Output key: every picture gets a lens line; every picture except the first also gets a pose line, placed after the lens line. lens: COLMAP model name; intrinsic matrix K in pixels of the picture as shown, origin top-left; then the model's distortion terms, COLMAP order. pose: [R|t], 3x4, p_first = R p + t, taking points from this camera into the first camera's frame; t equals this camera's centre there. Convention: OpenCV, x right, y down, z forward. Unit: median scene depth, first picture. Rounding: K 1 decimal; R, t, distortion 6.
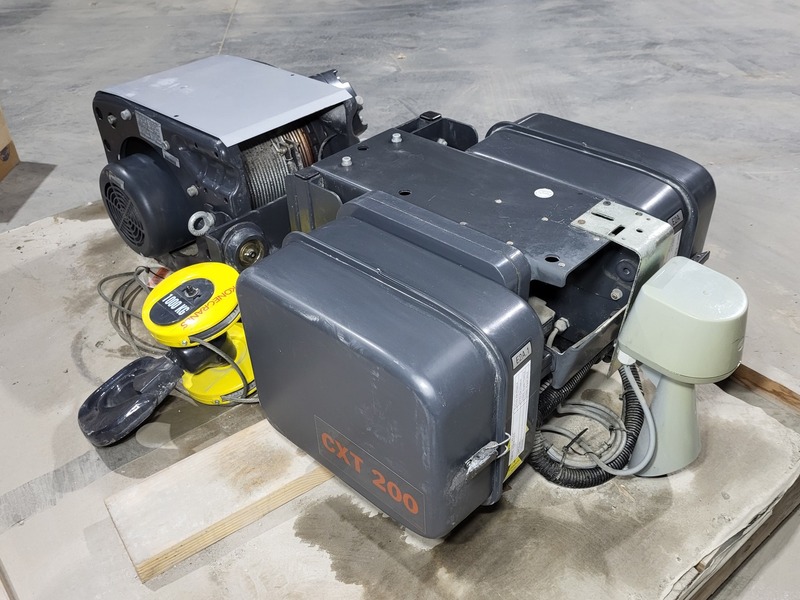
lens RADIAL K [[742.2, 0, 400.6], [0, 742.2, 308.0], [0, 0, 1]] dist [0.016212, 0.000000]
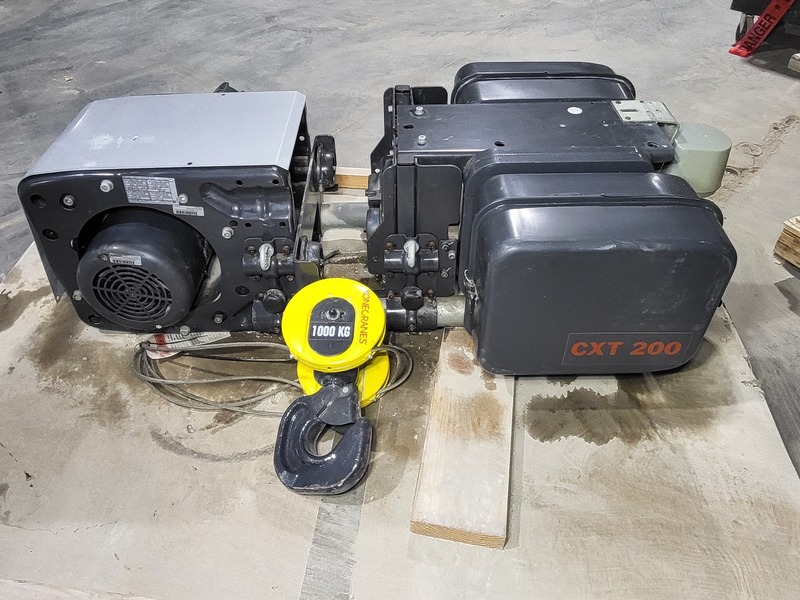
lens RADIAL K [[599.8, 0, 395.9], [0, 599.8, 292.1], [0, 0, 1]] dist [0.005688, 0.001914]
pose [[0.727425, -0.441632, 0.525180, -0.271812], [0.400682, 0.894702, 0.197386, -0.075058], [-0.557052, 0.066846, 0.827783, 0.117520]]
